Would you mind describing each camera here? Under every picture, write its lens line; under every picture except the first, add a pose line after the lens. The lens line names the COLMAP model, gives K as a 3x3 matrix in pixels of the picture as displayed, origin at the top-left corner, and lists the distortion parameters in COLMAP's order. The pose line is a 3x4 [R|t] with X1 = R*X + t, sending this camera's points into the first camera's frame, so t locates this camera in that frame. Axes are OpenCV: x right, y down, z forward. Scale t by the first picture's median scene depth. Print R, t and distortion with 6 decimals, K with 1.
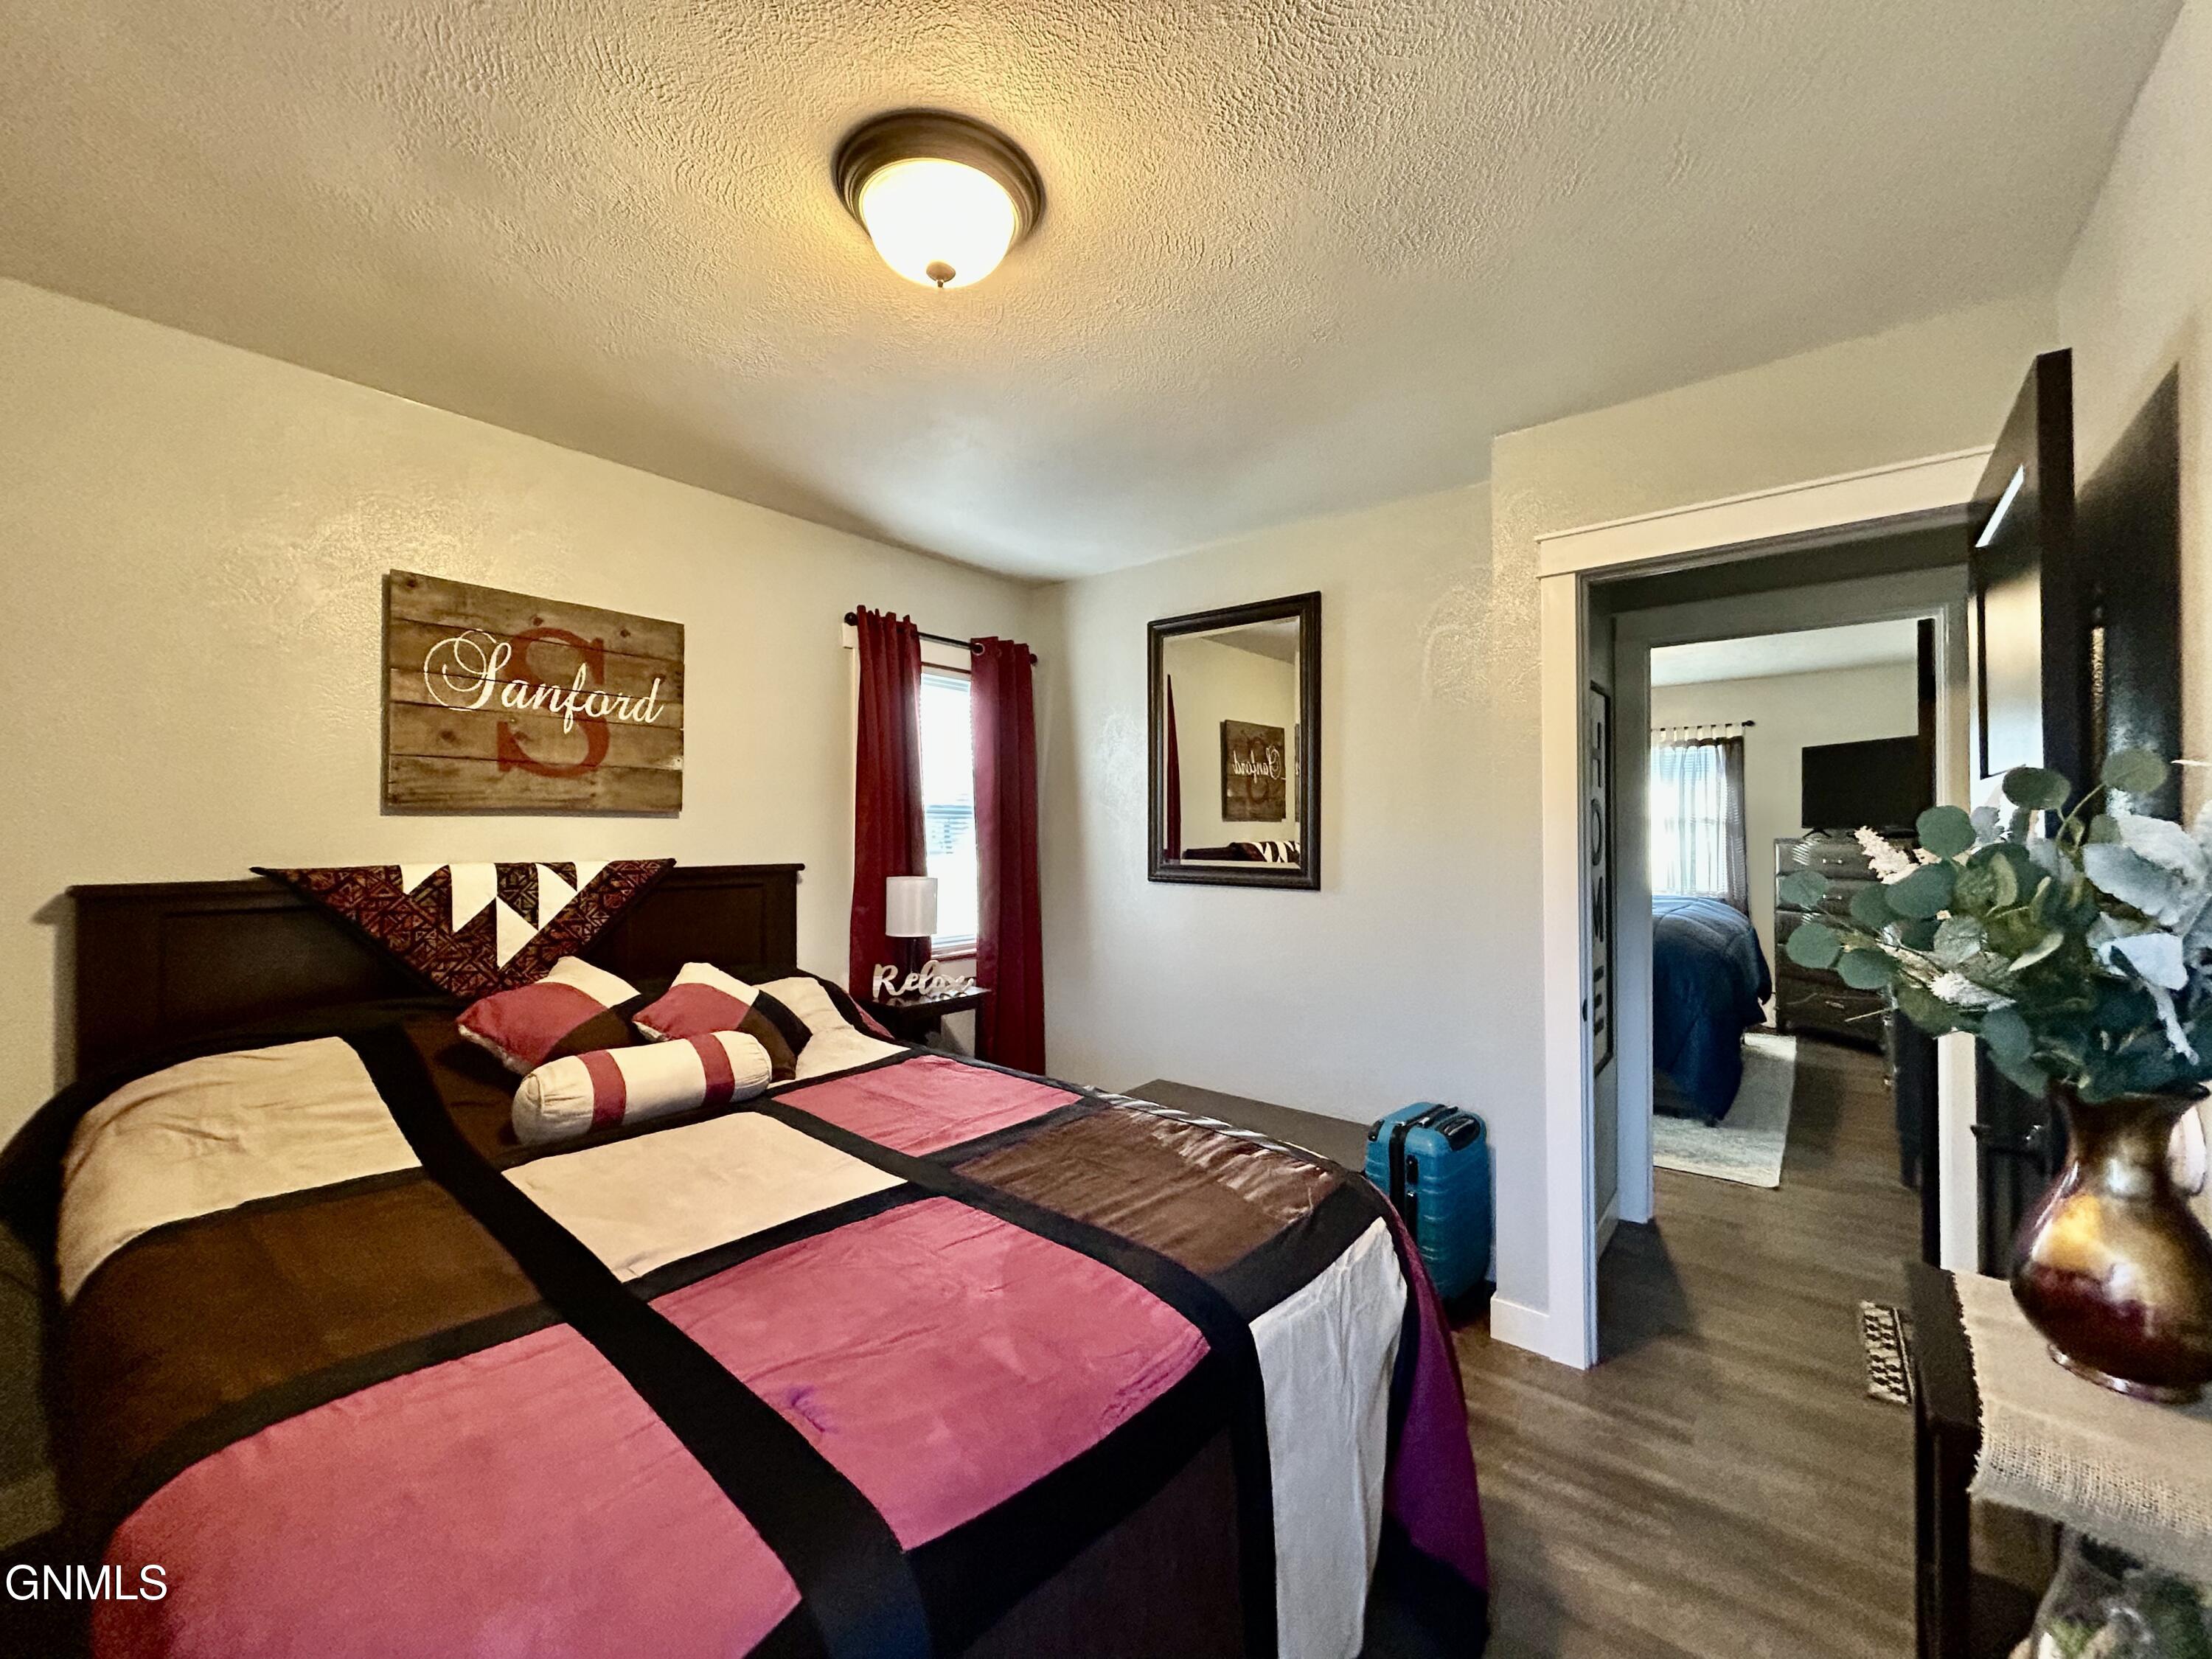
lens RADIAL K [[884.3, 0, 1104.8], [0, 884.3, 826.7], [0, 0, 1]] dist [0.000108, 0.000418]
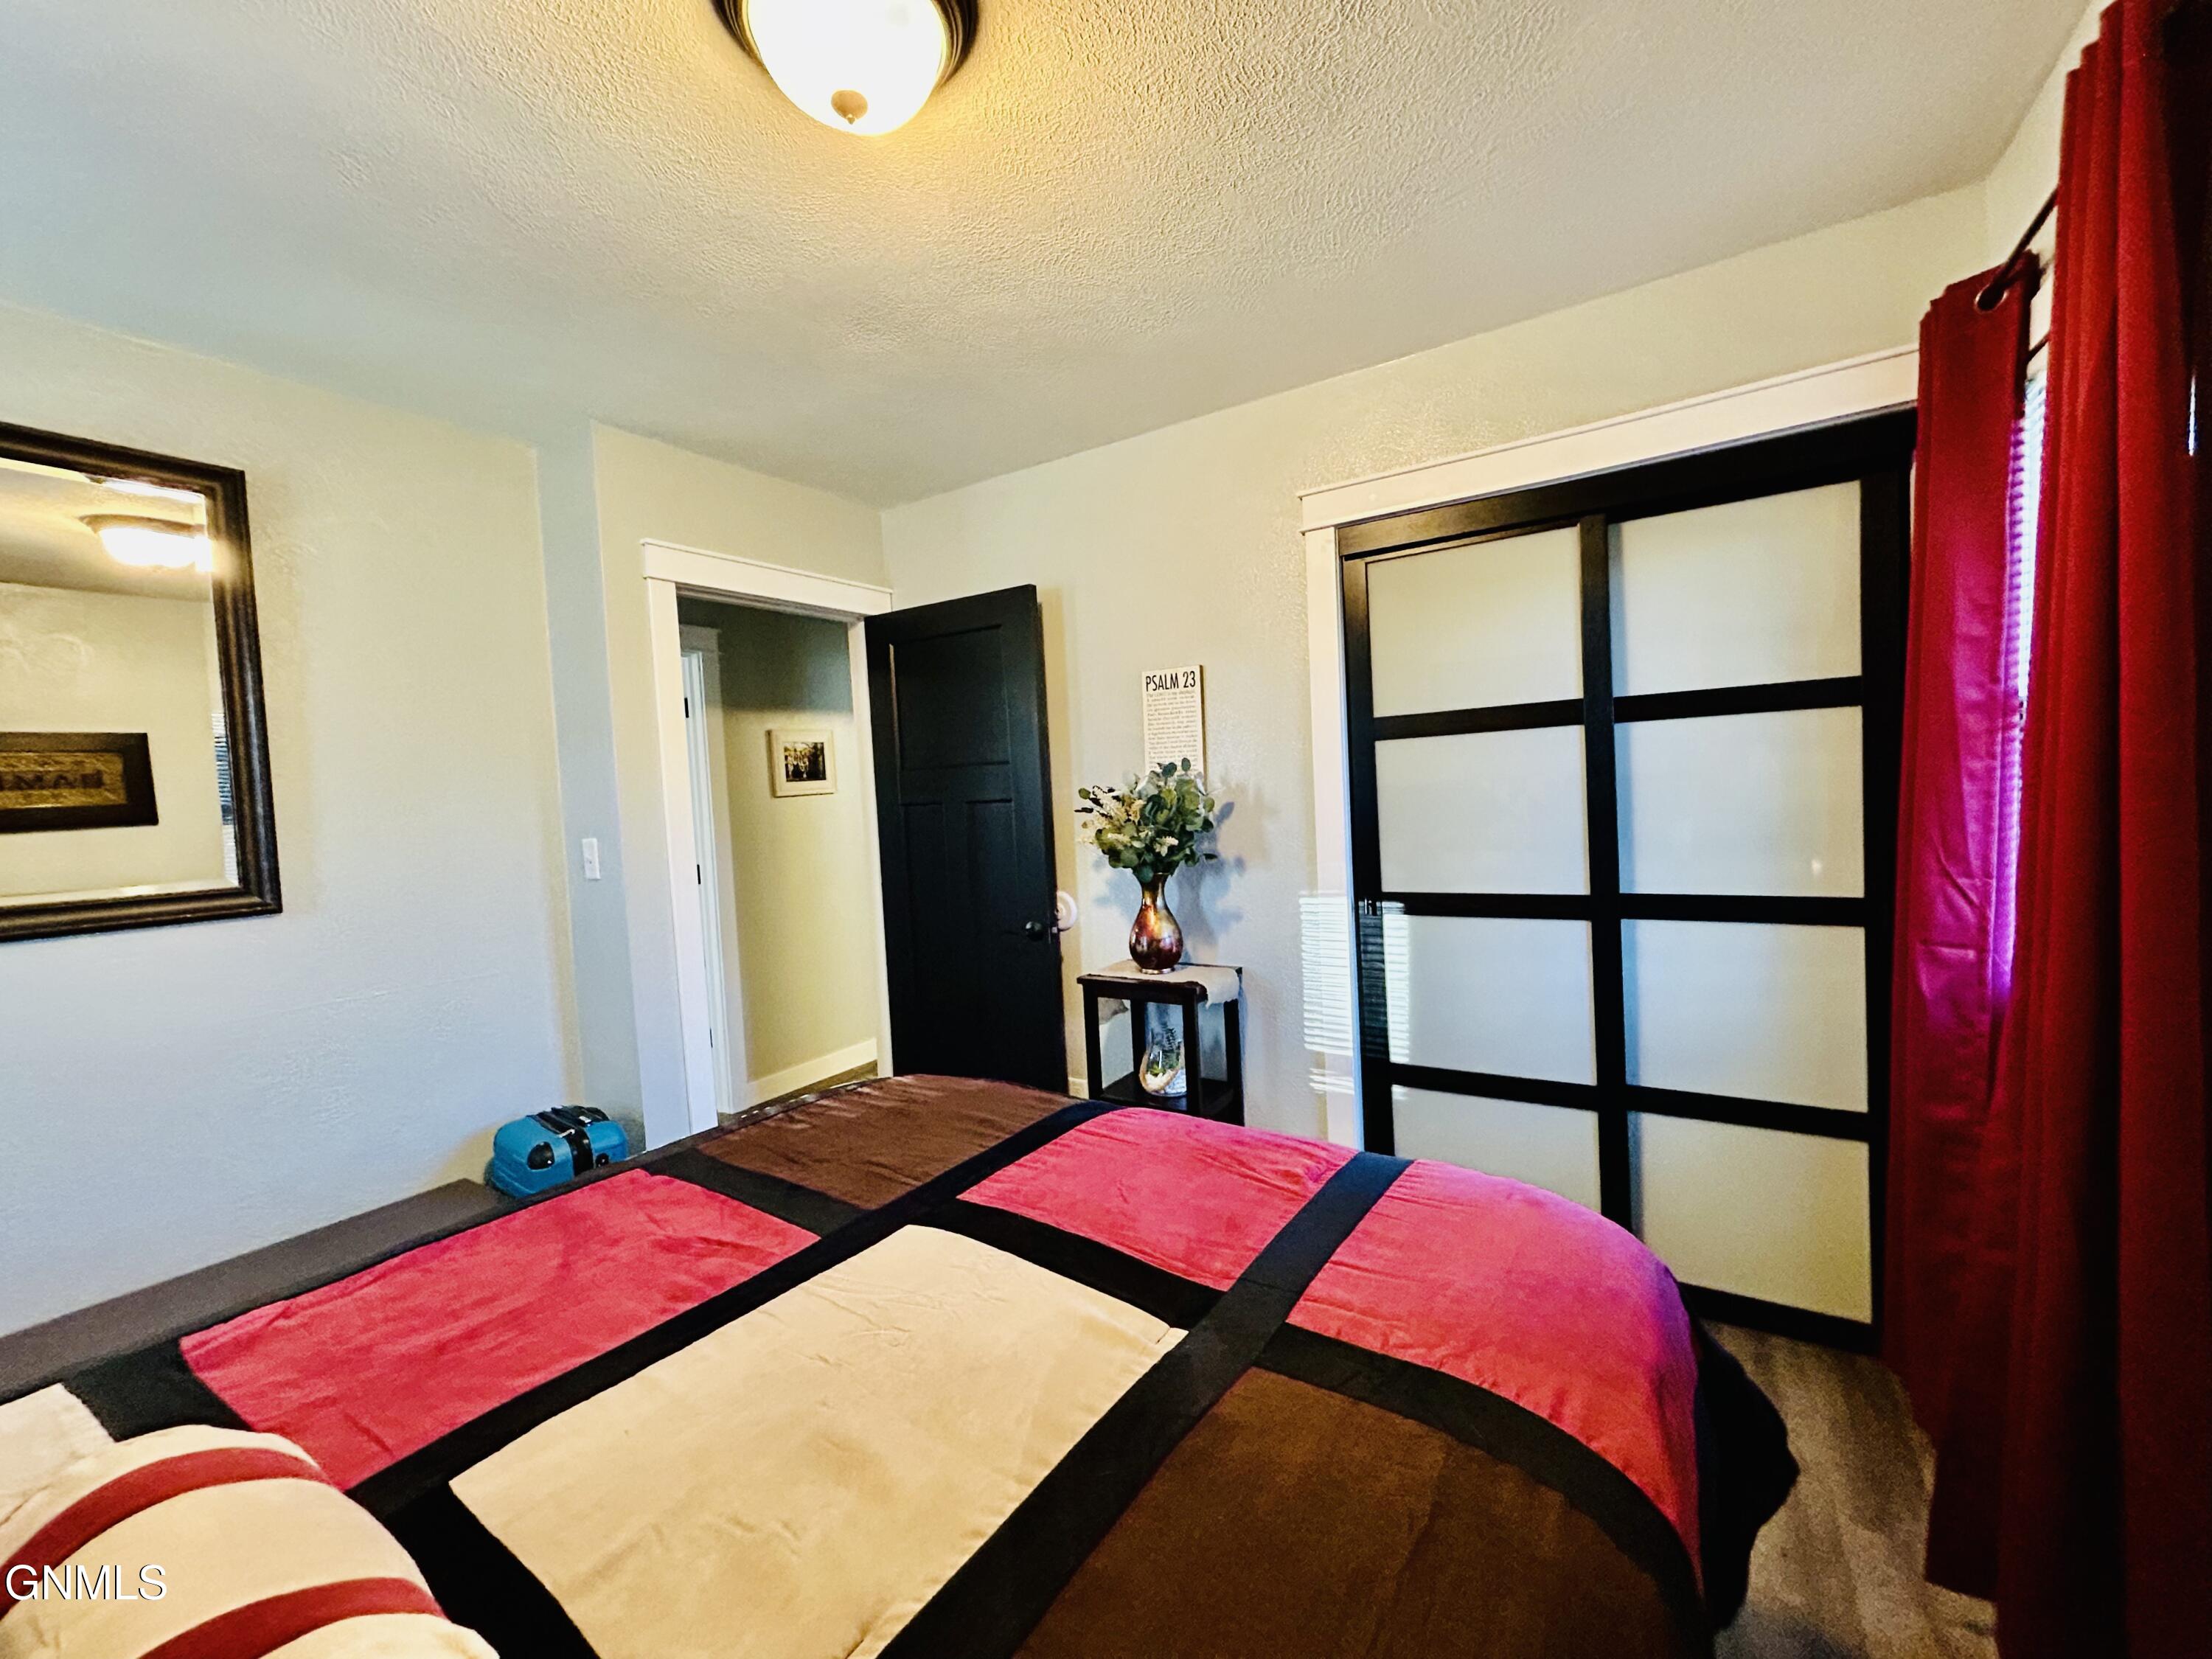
lens RADIAL K [[892.2, 0, 1109.1], [0, 892.2, 826.6], [0, 0, 1]] dist [0.000045, -0.000034]
pose [[-0.119627, -0.036319, 0.992154, -0.824268], [0.042490, 0.998228, 0.041665, 0.005062], [-0.991909, 0.047141, -0.117872, 0.701507]]
